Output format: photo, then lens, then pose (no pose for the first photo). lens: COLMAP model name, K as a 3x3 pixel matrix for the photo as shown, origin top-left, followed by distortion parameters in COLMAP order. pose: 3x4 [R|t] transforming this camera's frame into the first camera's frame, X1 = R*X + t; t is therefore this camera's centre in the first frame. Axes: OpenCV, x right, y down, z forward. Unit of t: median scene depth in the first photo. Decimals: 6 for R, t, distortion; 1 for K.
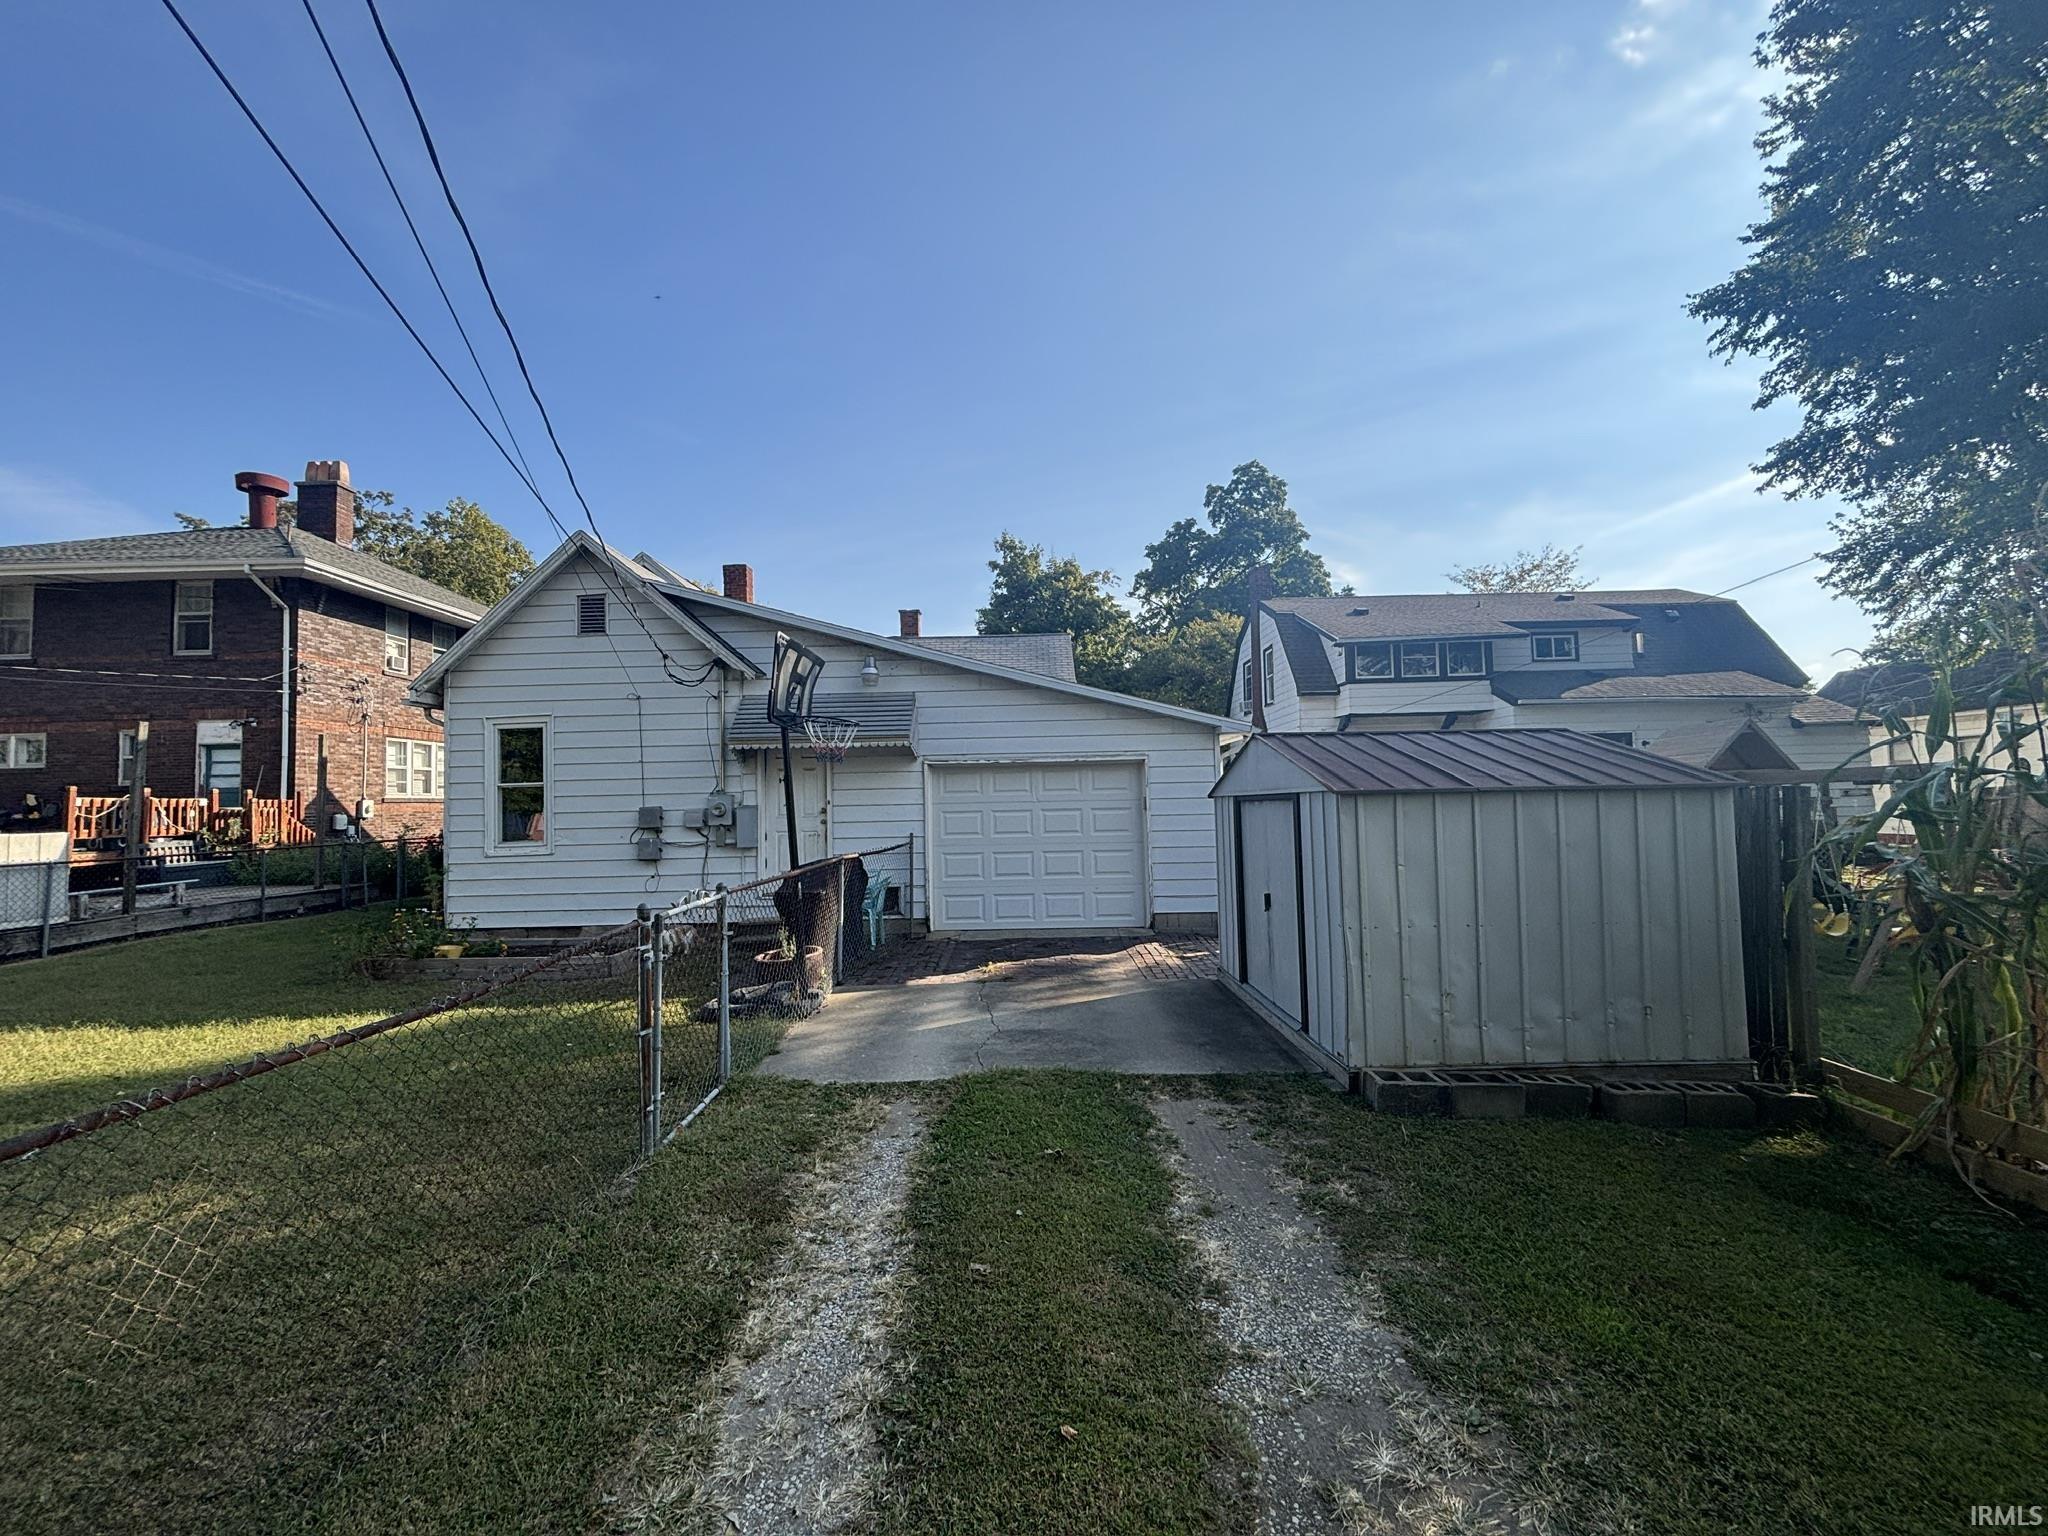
lens RADIAL K [[828.8, 0, 1018.6], [0, 828.8, 763.3], [0, 0, 1]] dist [-0.001628, 0.000080]
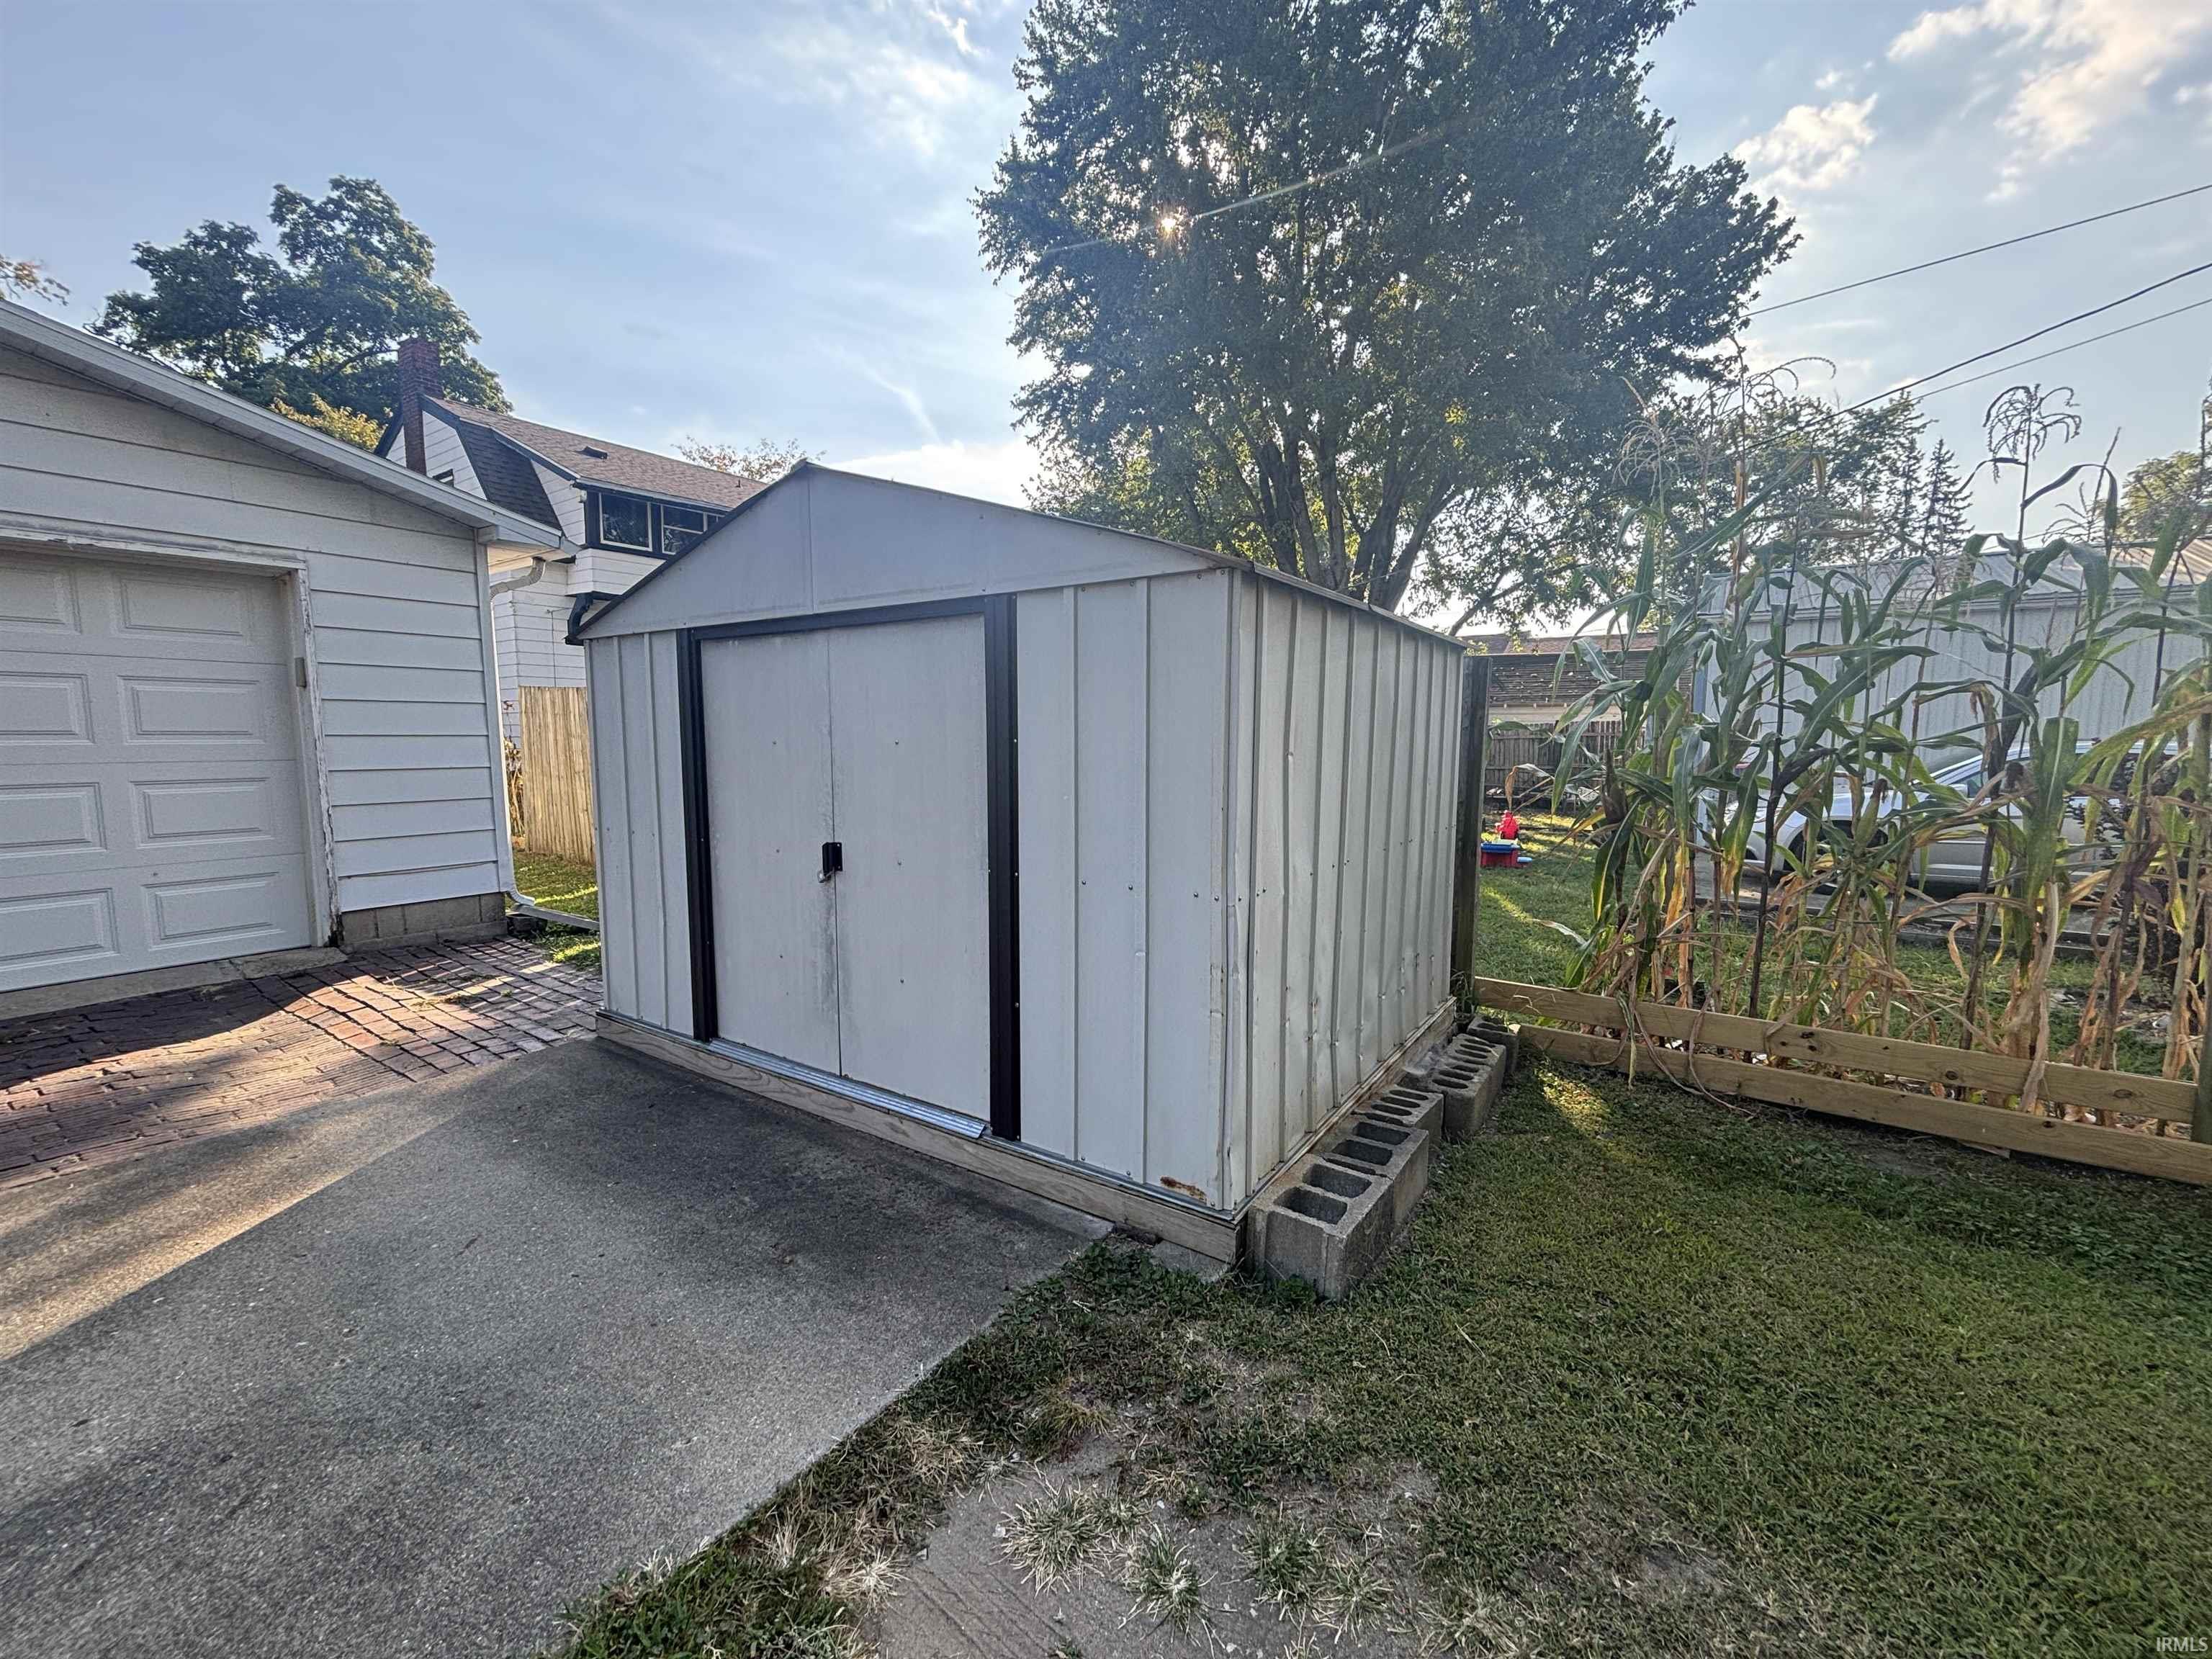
lens RADIAL K [[895.2, 0, 1100.1], [0, 895.2, 824.4], [0, 0, 1]] dist [-0.001628, 0.000080]
pose [[0.557897, -0.064281, 0.827417, -0.009446], [-0.055140, 0.991922, 0.114239, 0.051009], [-0.828077, -0.109357, 0.549845, 0.377337]]
